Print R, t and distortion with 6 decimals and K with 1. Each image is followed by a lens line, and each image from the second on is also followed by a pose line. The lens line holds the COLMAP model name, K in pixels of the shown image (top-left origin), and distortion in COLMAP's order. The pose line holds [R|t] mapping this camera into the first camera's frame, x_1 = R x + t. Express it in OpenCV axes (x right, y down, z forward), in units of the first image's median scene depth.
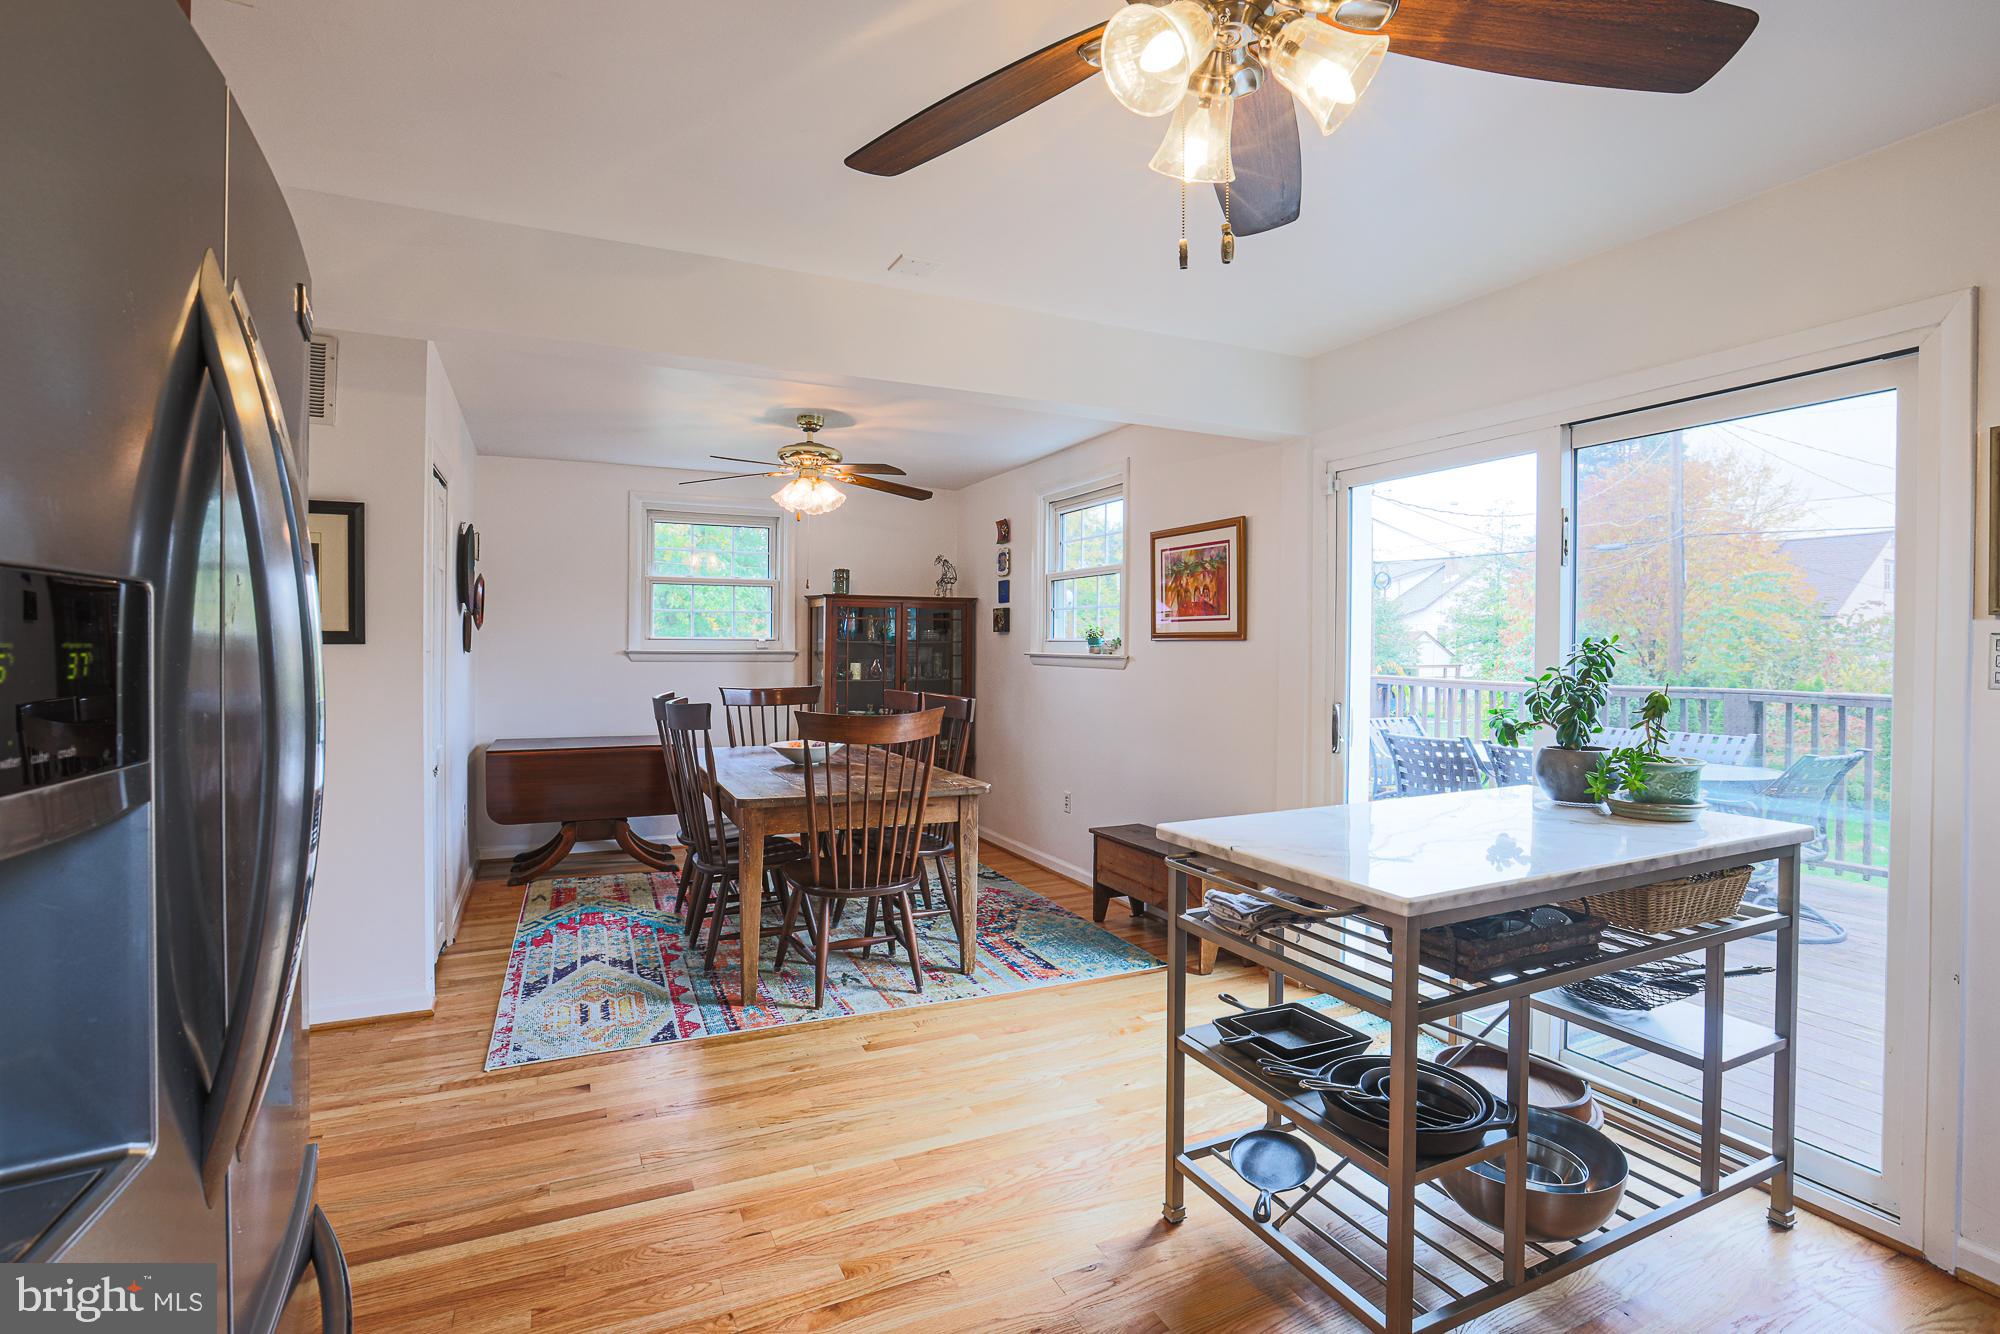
lens RADIAL K [[966.4, 0, 1025.5], [0, 966.4, 650.1], [0, 0, 1]] dist [-0.072697, 0.042146]
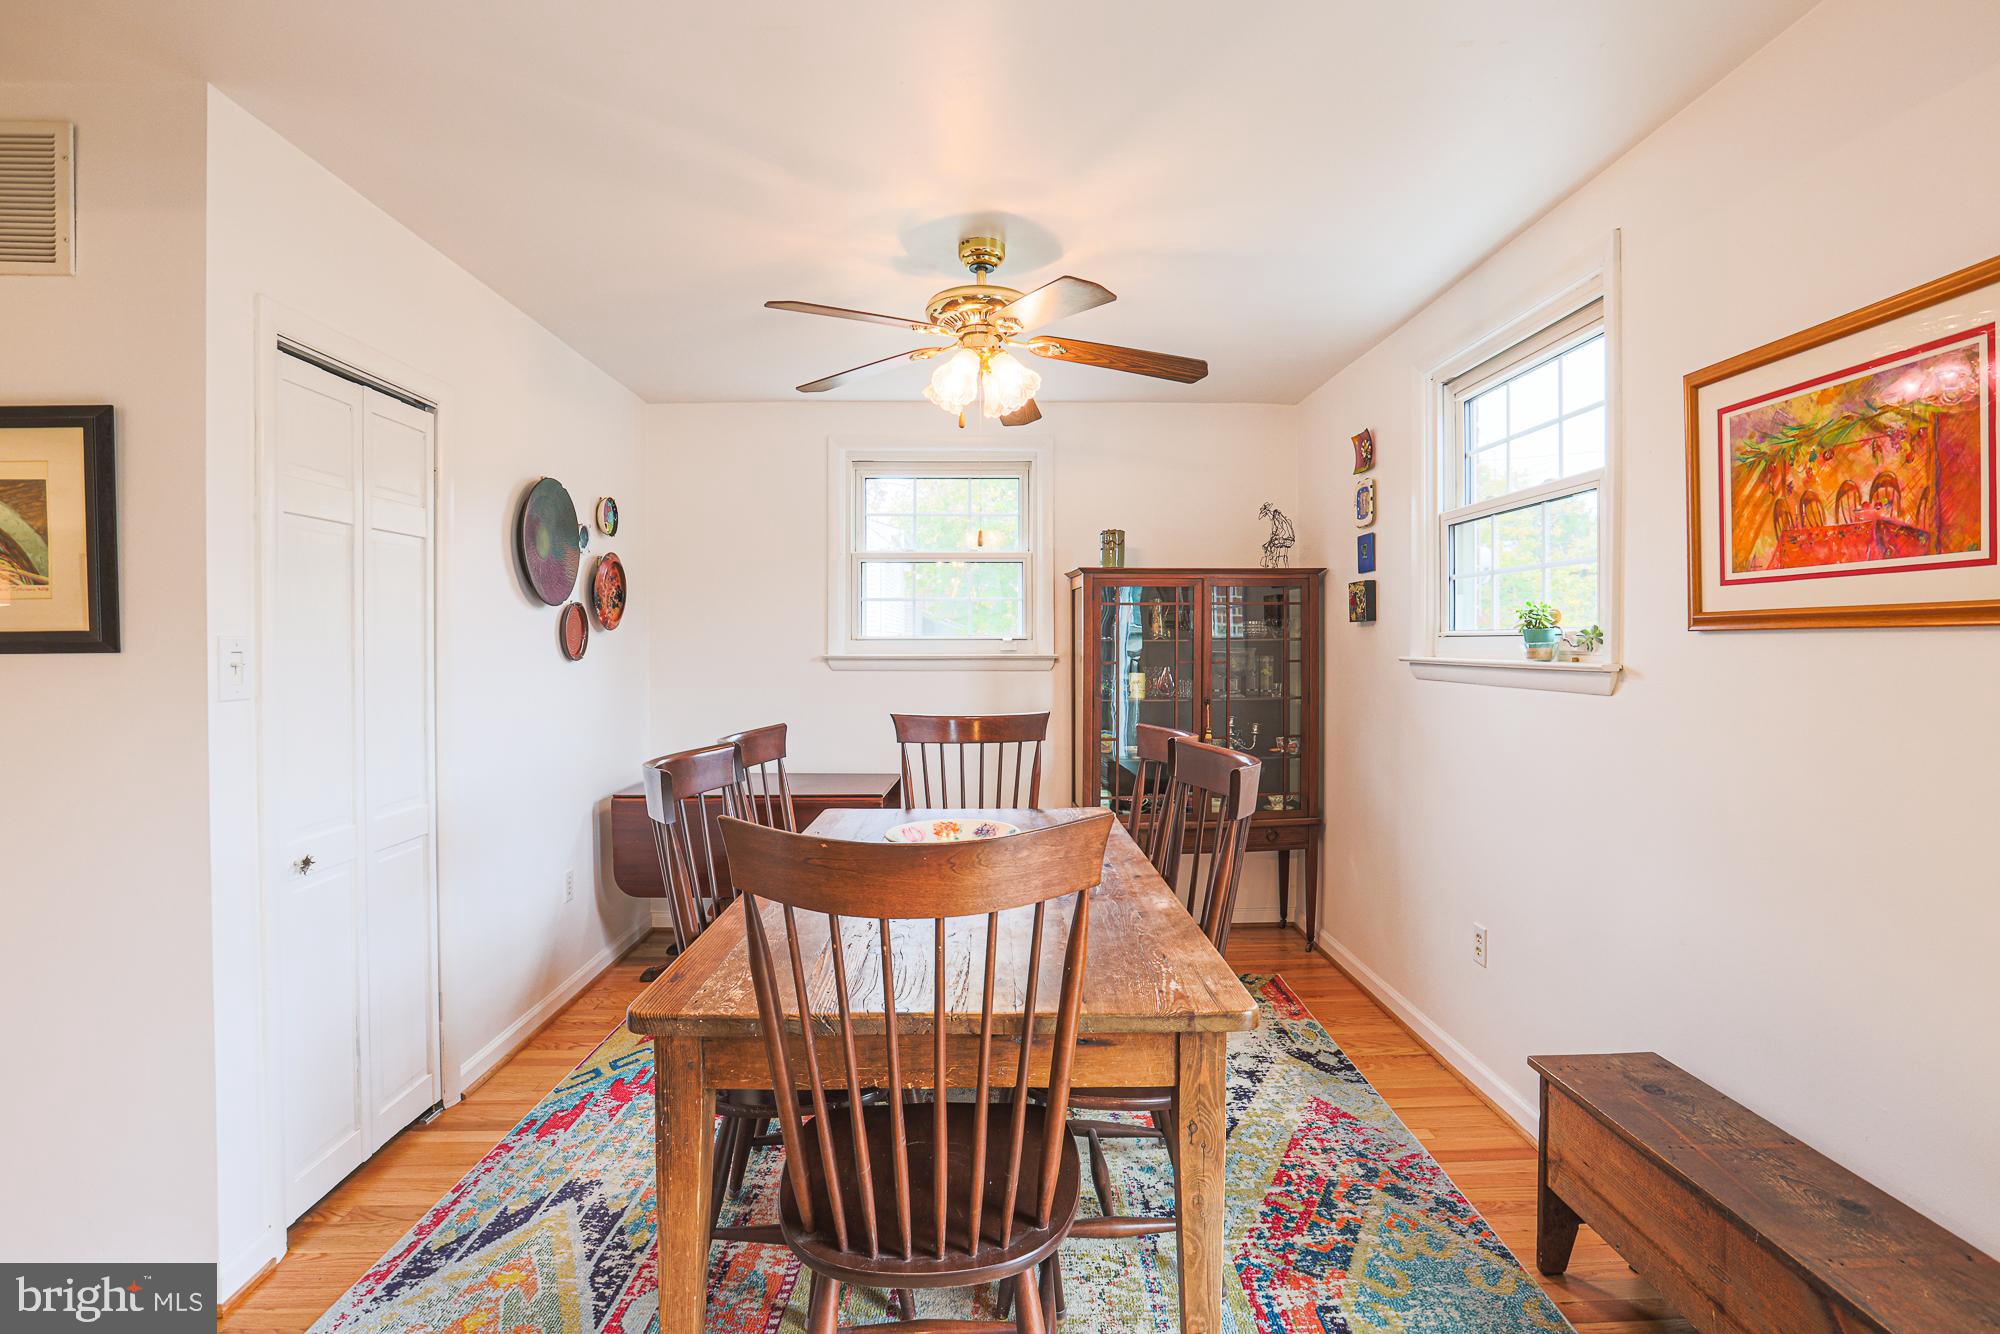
lens RADIAL K [[1031.4, 0, 1026.1], [0, 1031.4, 653.5], [0, 0, 1]] dist [-0.075621, 0.051629]
pose [[0.926847, -0.004942, -0.375407, 0.024935], [0.006194, 0.999979, 0.002130, -0.002622], [0.375388, -0.004300, 0.926858, 0.446192]]
